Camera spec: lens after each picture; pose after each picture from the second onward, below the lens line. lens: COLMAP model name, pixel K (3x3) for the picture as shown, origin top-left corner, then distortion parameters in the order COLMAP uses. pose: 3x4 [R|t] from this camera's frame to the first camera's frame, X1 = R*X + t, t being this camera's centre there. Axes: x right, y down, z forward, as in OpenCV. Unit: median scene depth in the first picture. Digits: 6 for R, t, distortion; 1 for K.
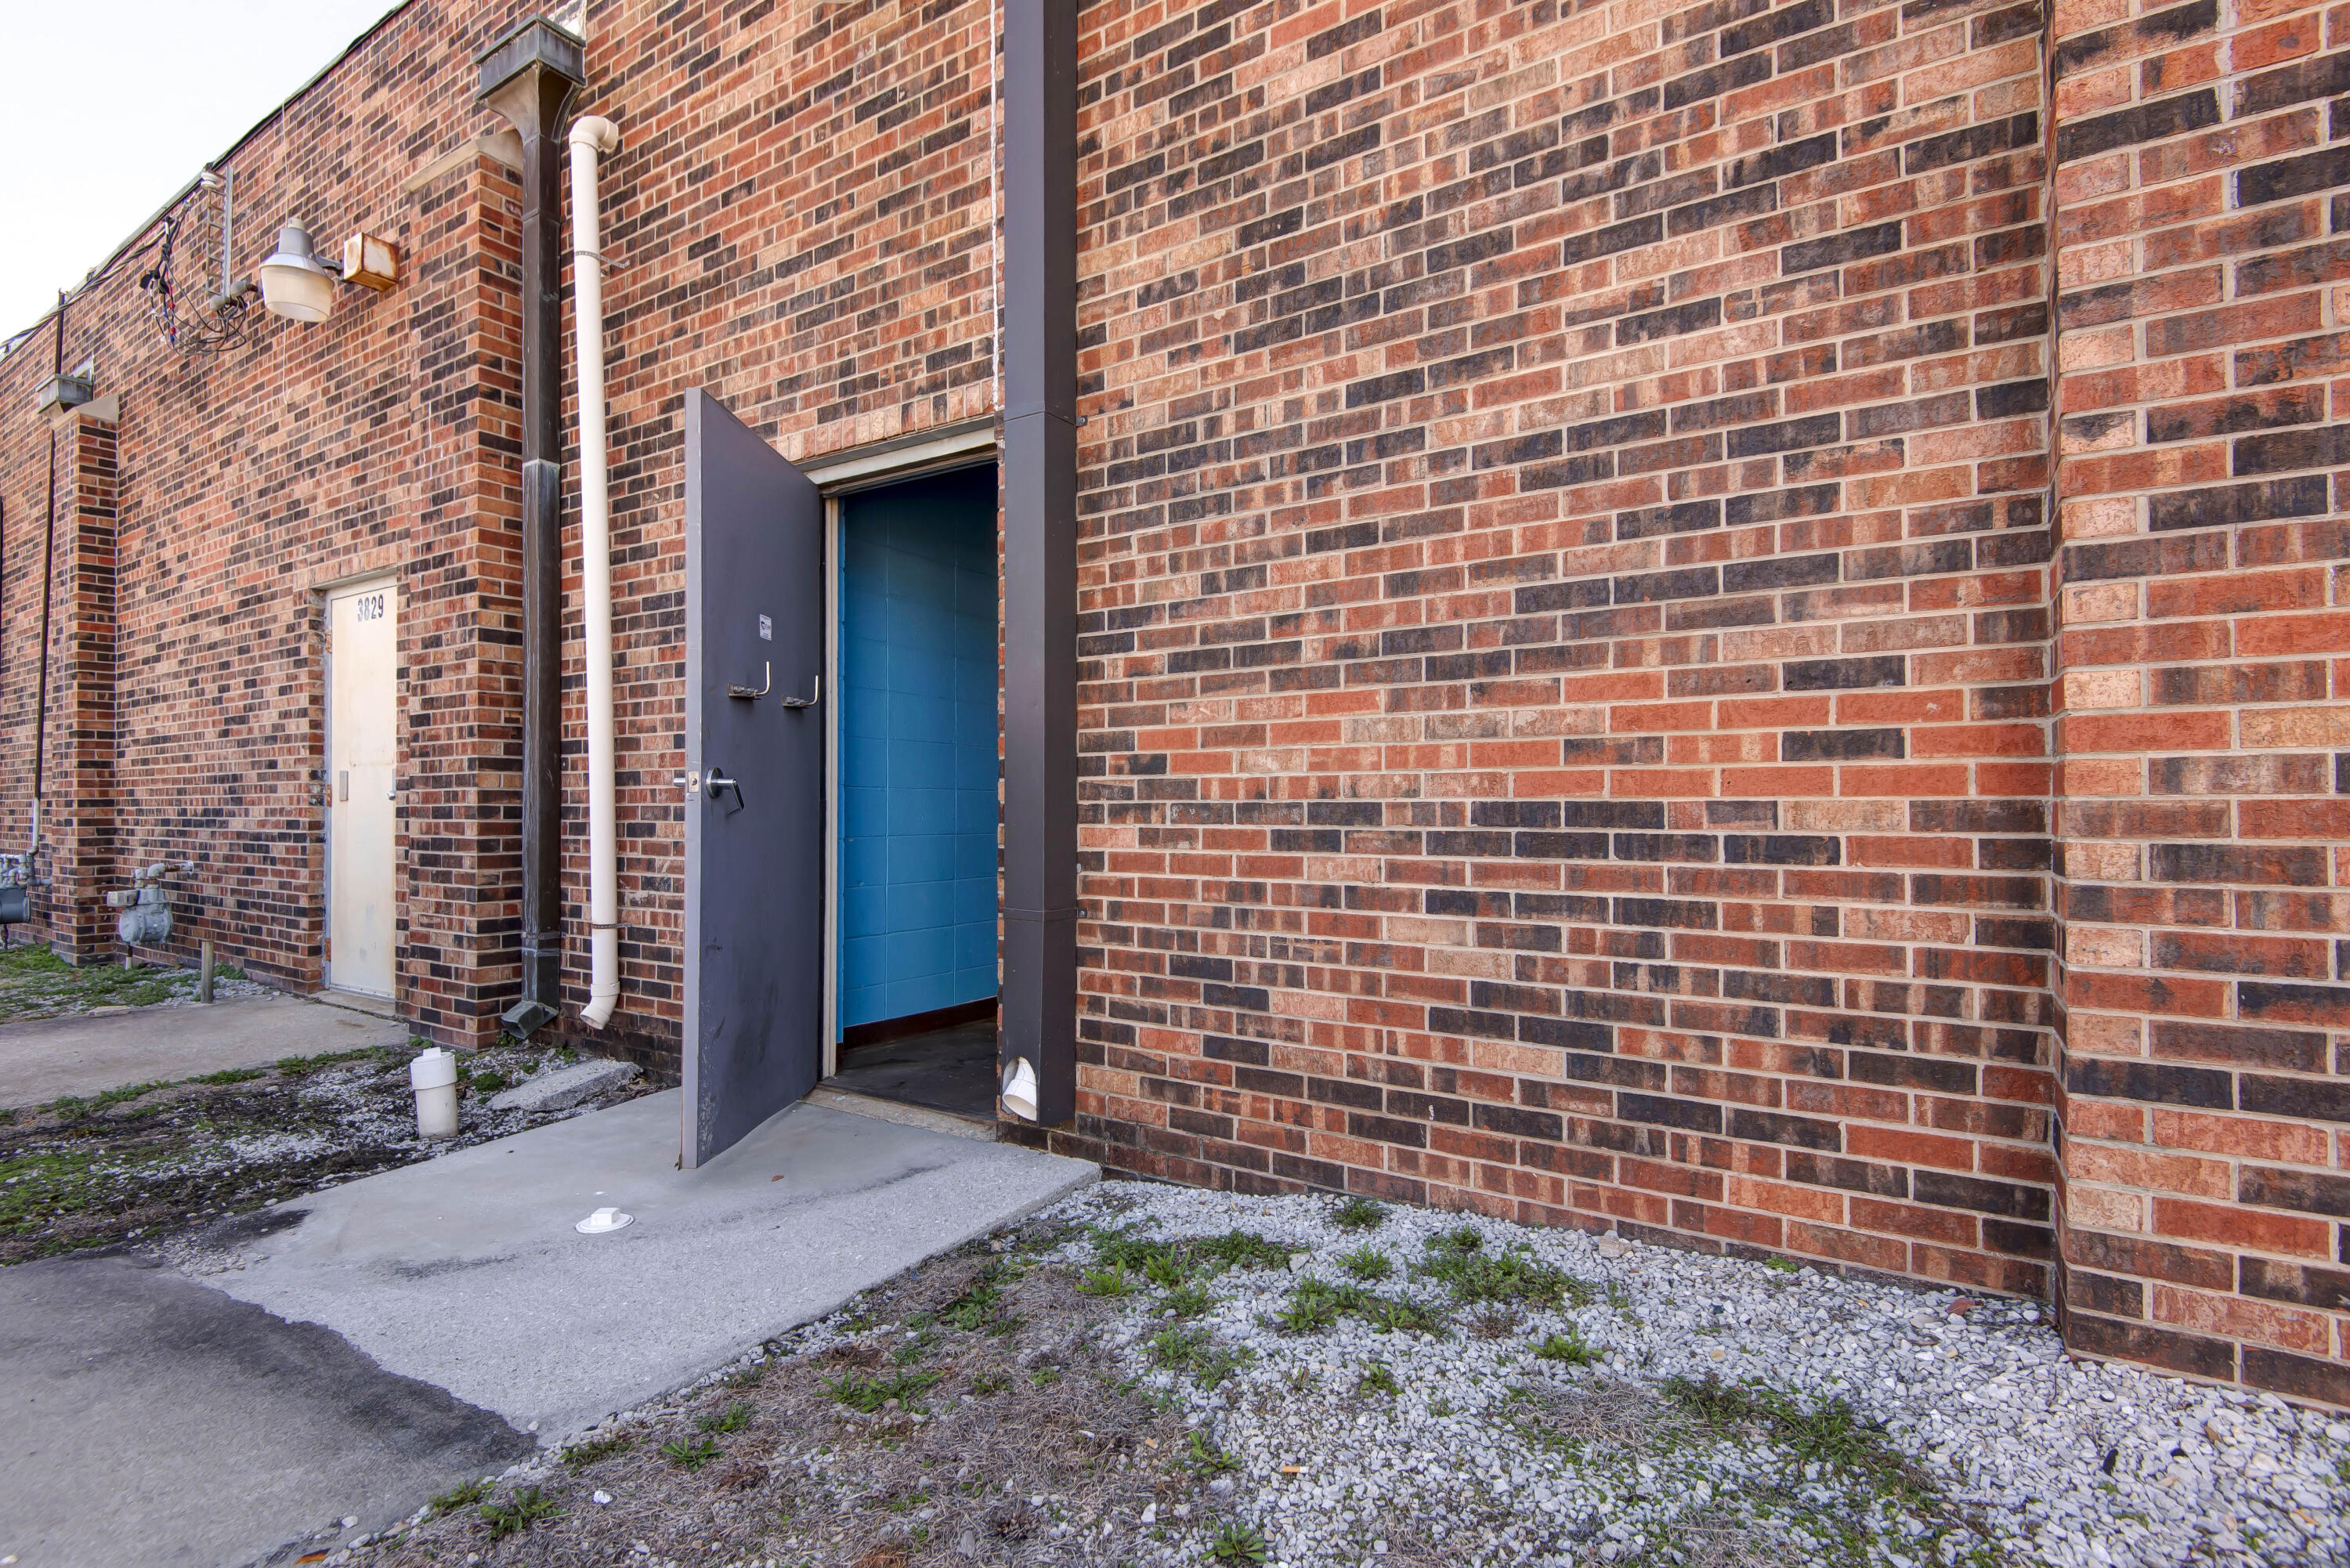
lens RADIAL K [[1133.7, 0, 1179.5], [0, 1133.7, 787.2], [0, 0, 1]] dist [0.020634, -0.006313]
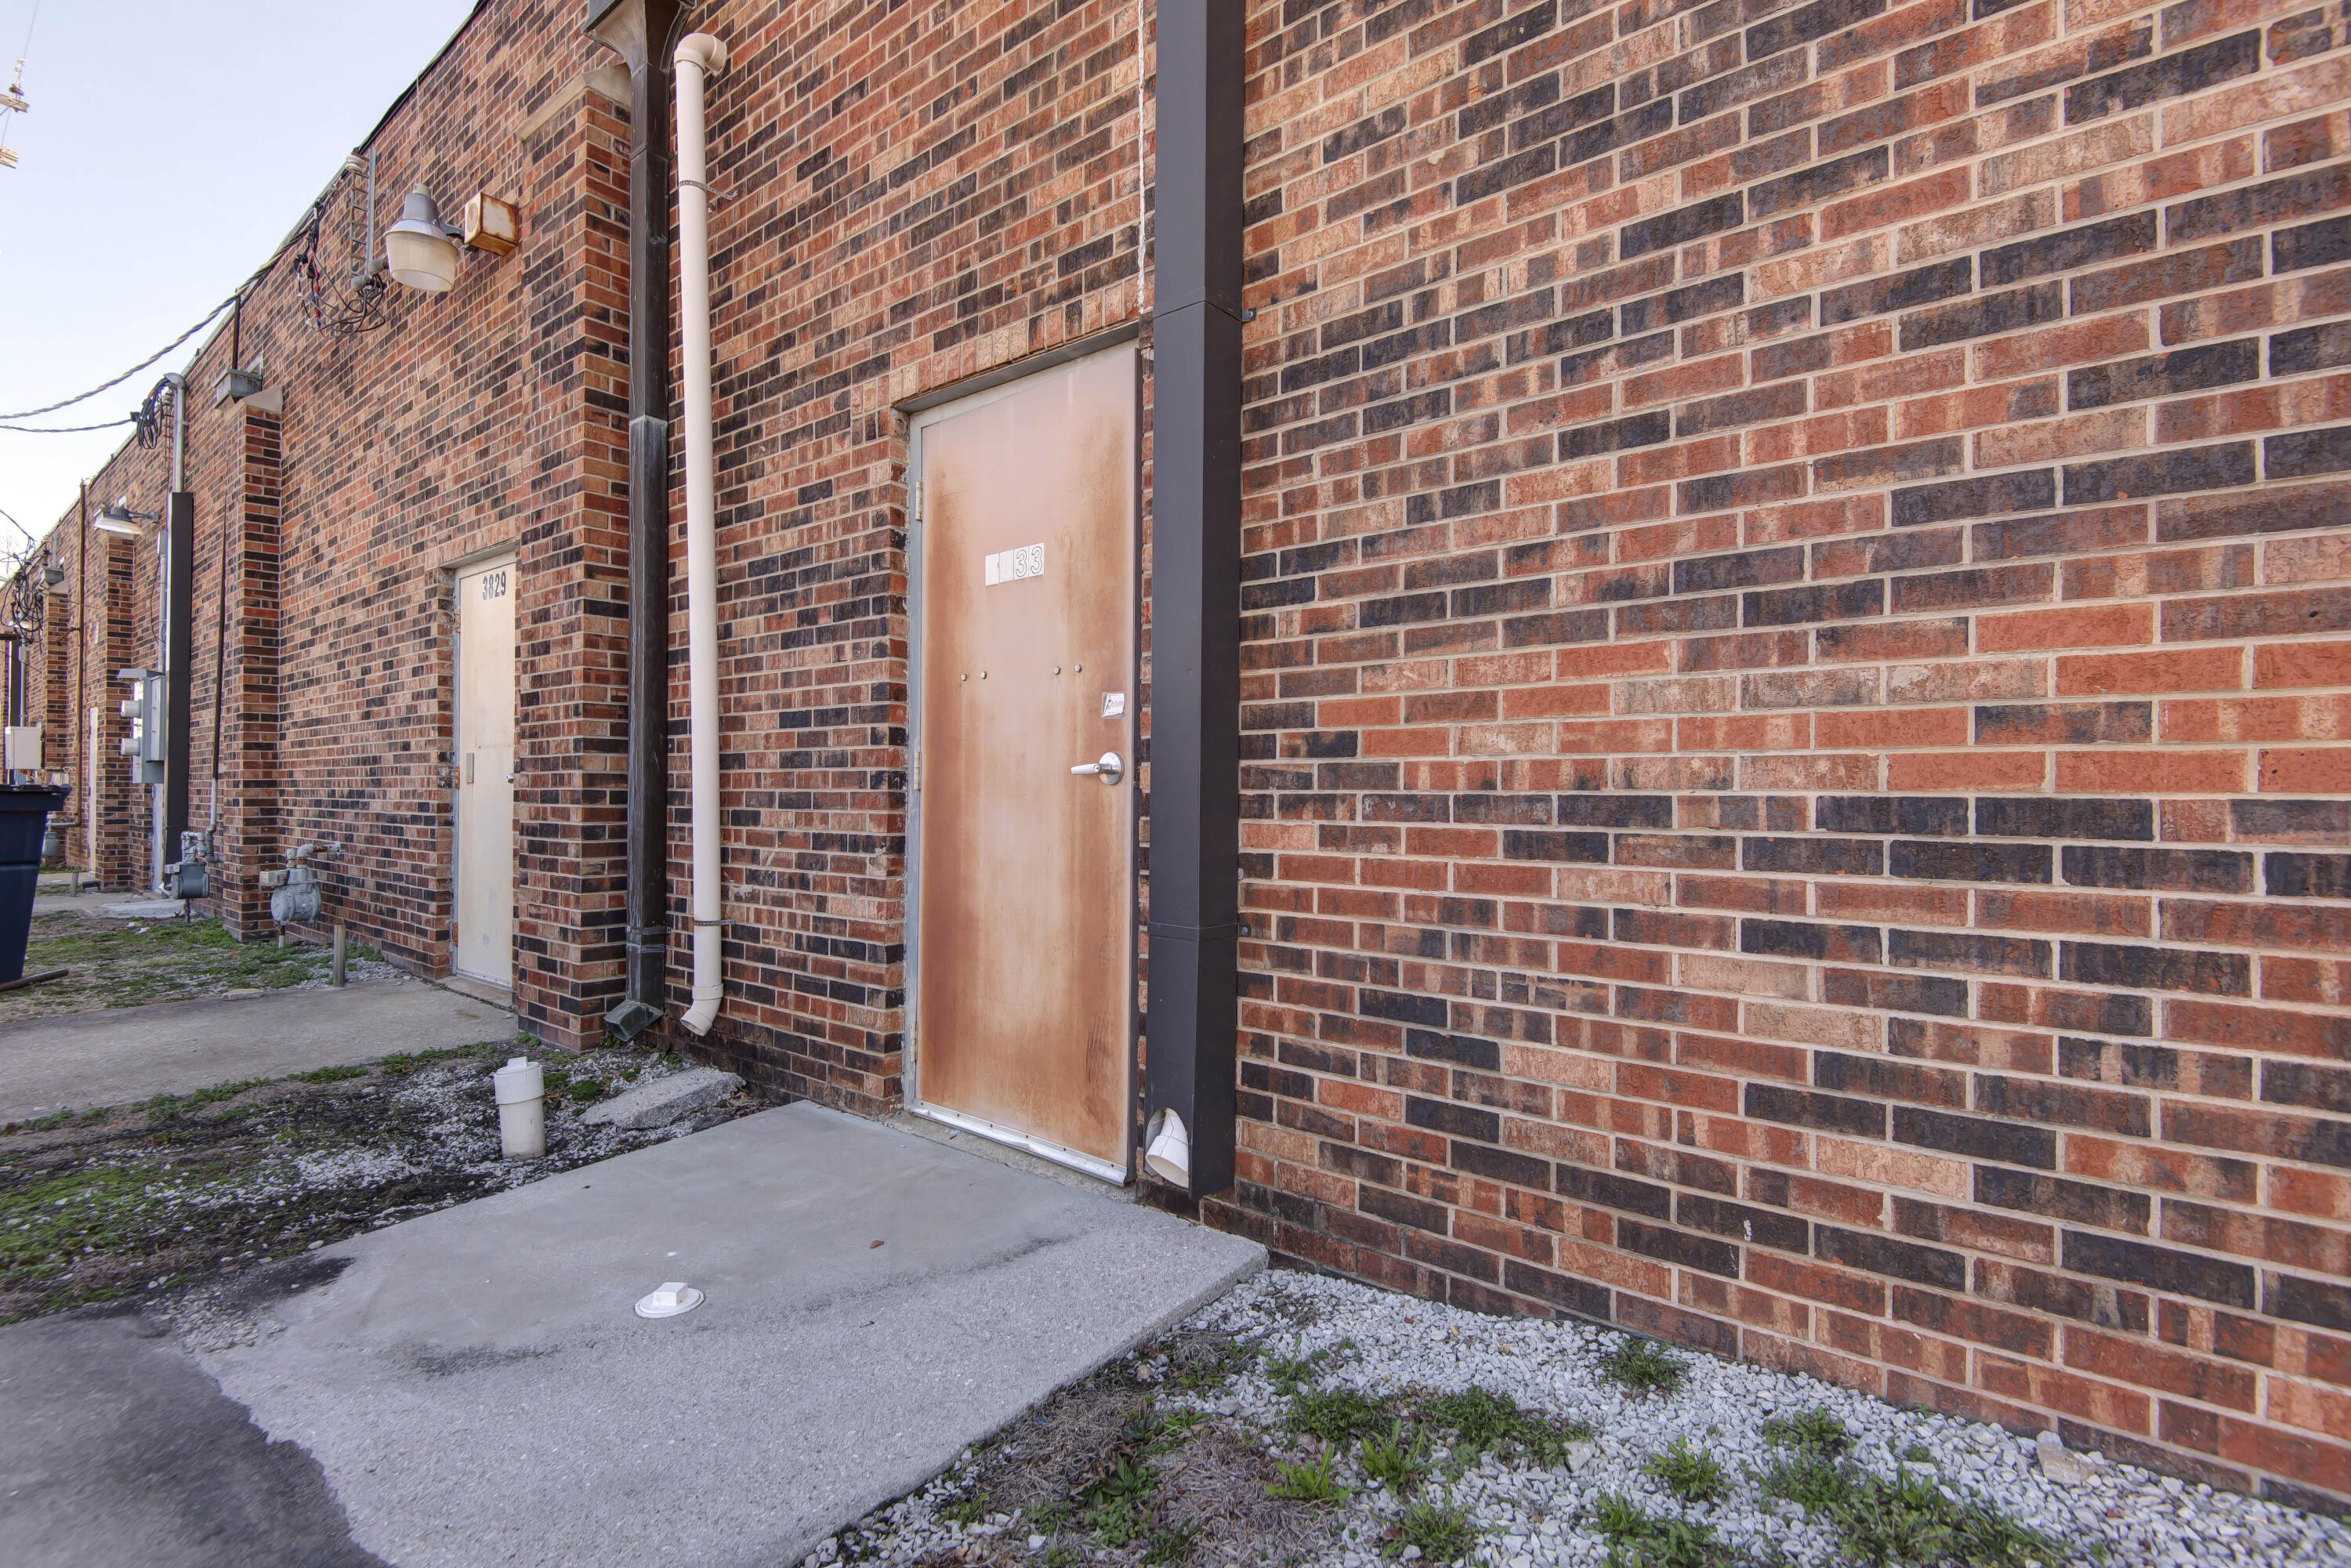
lens RADIAL K [[1134.2, 0, 1162.4], [0, 1134.2, 768.7], [0, 0, 1]] dist [0.020634, -0.006313]
pose [[0.992944, 0.005171, -0.118473, -0.051618], [-0.005776, 0.999972, -0.004760, 0.000928], [0.118445, 0.005411, 0.992946, 0.204603]]
